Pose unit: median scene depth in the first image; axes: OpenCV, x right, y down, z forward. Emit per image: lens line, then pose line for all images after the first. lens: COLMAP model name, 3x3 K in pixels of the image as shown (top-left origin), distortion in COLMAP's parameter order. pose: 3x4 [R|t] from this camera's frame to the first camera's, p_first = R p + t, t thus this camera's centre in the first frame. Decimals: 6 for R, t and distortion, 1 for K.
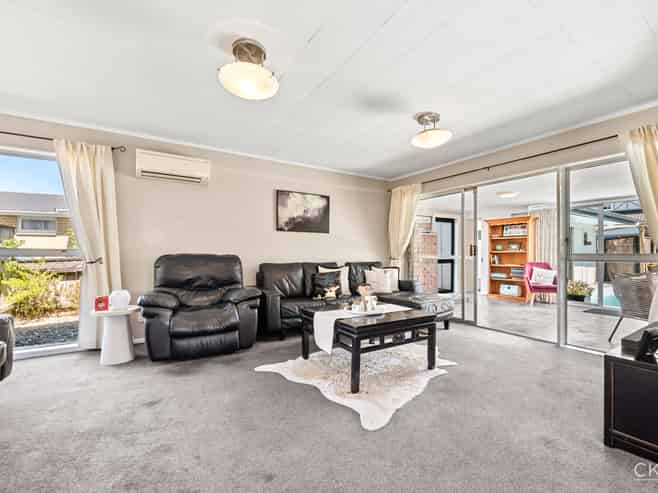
lens RADIAL K [[286.7, 0, 329.2], [0, 286.7, 251.0], [0, 0, 1]] dist [0.001253, -0.000002]
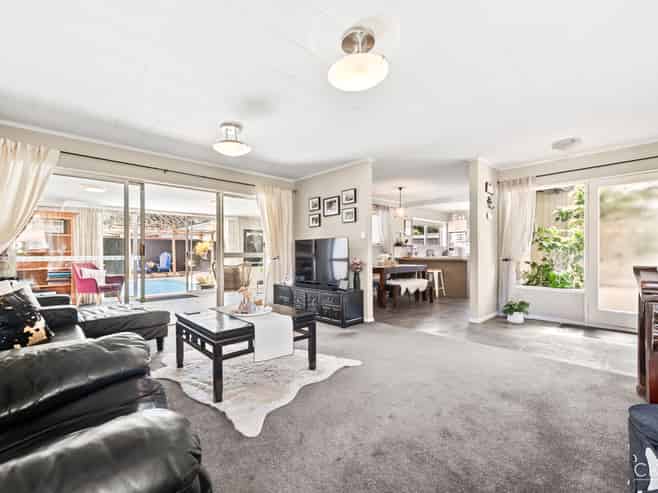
lens RADIAL K [[286.7, 0, 329.2], [0, 286.7, 251.0], [0, 0, 1]] dist [0.001253, -0.000002]
pose [[-0.165680, 0.005752, 0.986163, -0.598521], [-0.004993, 0.999965, -0.006672, 0.005834], [-0.986167, -0.006030, -0.165646, 0.619223]]
